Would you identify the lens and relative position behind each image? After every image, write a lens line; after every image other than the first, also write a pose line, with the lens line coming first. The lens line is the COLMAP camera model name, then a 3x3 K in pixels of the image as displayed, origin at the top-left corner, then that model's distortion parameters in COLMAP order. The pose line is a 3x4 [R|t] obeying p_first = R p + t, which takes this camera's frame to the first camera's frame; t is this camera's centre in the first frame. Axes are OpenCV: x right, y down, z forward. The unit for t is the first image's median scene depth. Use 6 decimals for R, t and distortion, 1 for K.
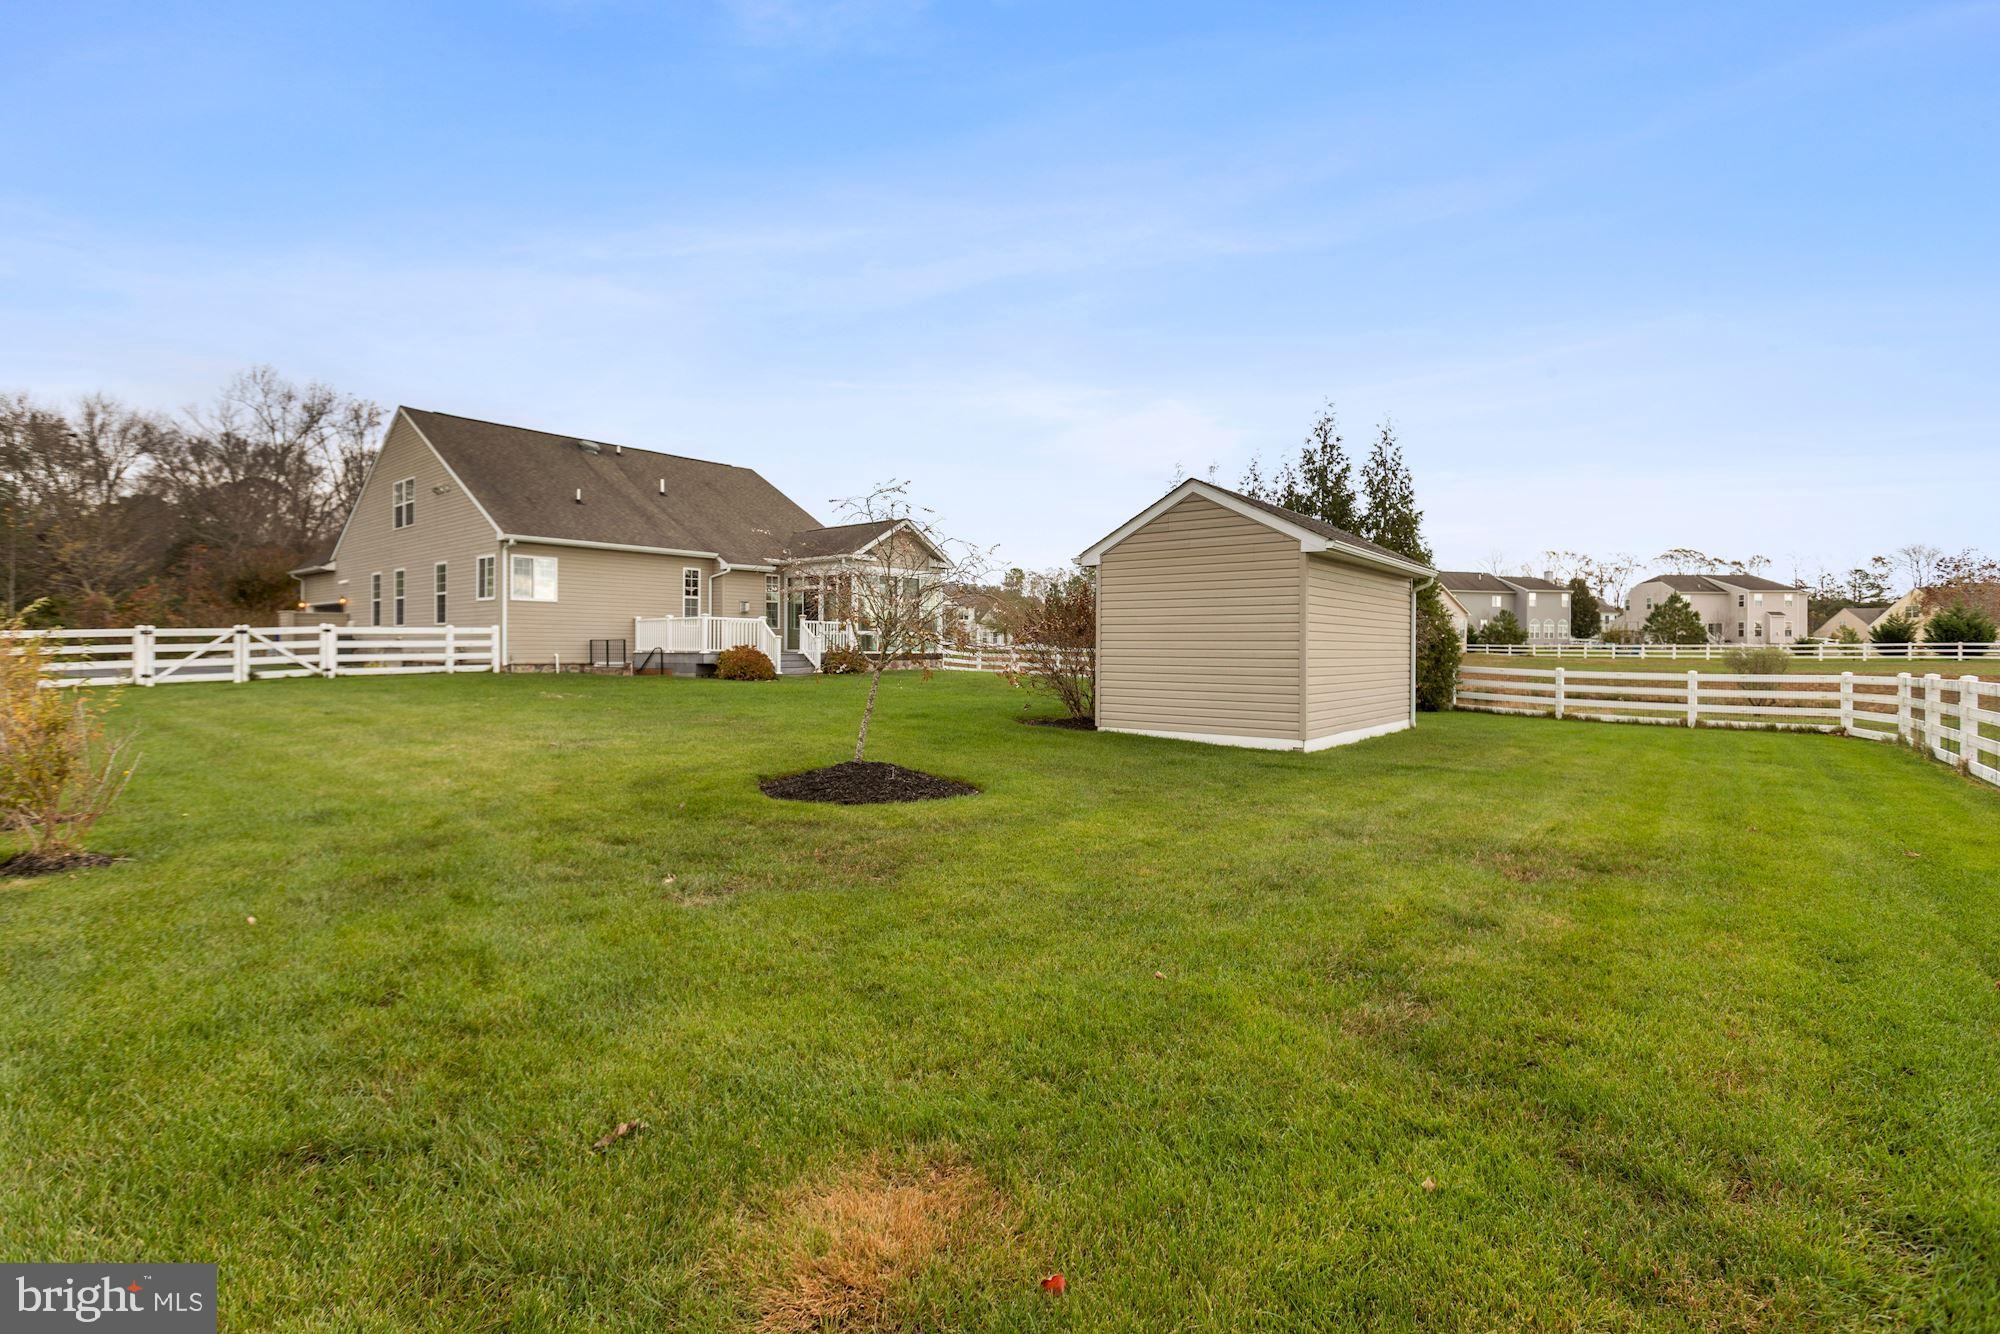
lens RADIAL K [[895.5, 0, 999.8], [0, 895.5, 648.5], [0, 0, 1]] dist [0.001289, -0.000145]
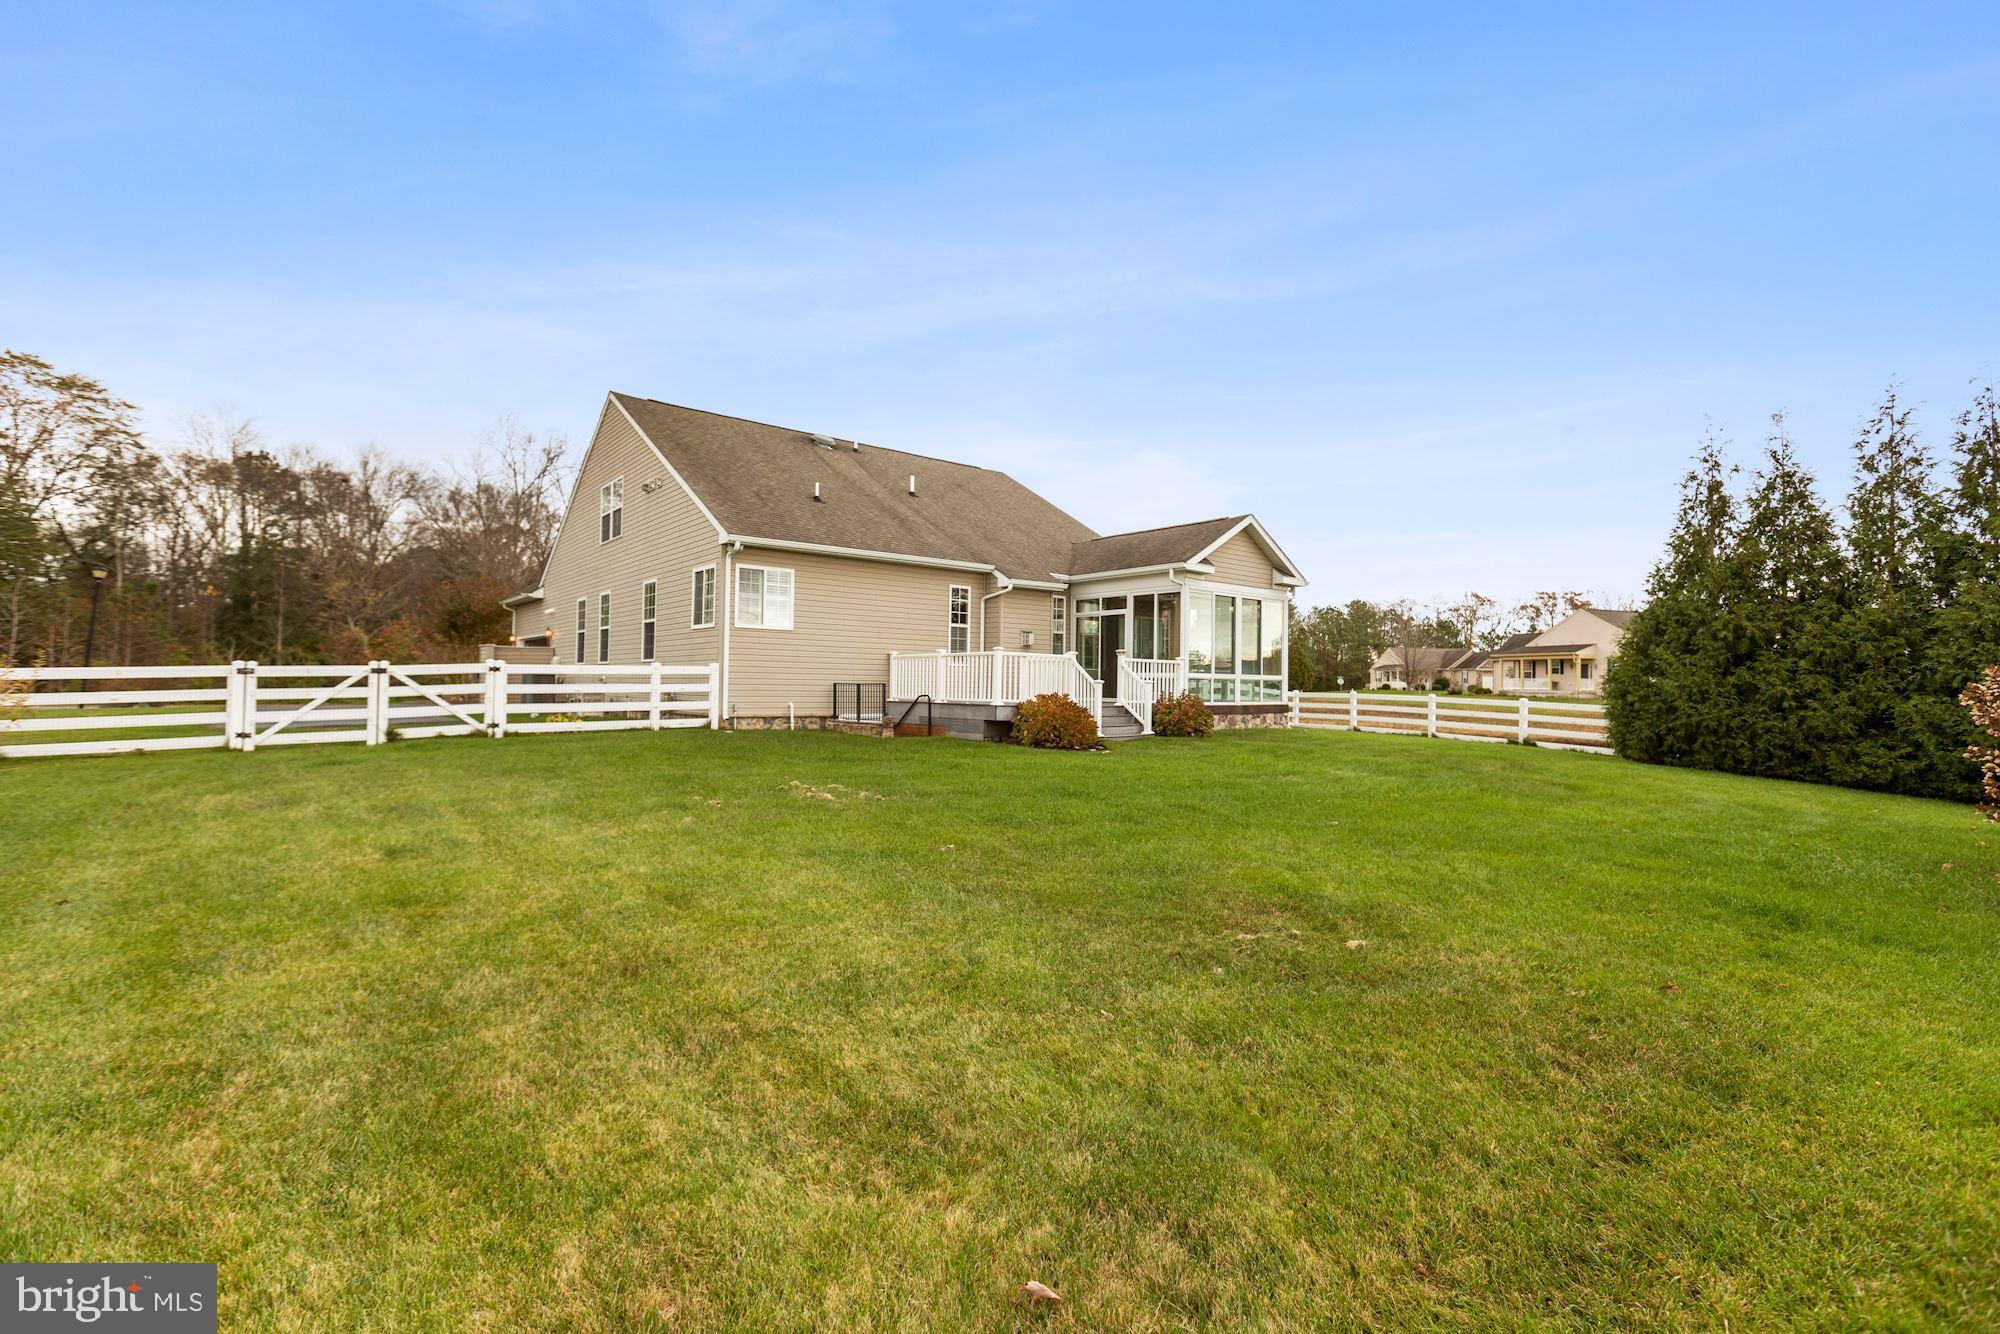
lens RADIAL K [[891.6, 0, 997.7], [0, 891.6, 666.5], [0, 0, 1]] dist [0.000980, 0.000192]
pose [[0.980464, 0.005147, -0.196630, -0.189127], [-0.009669, 0.999710, -0.022043, -0.008674], [0.196460, 0.023513, 0.980230, 0.325461]]
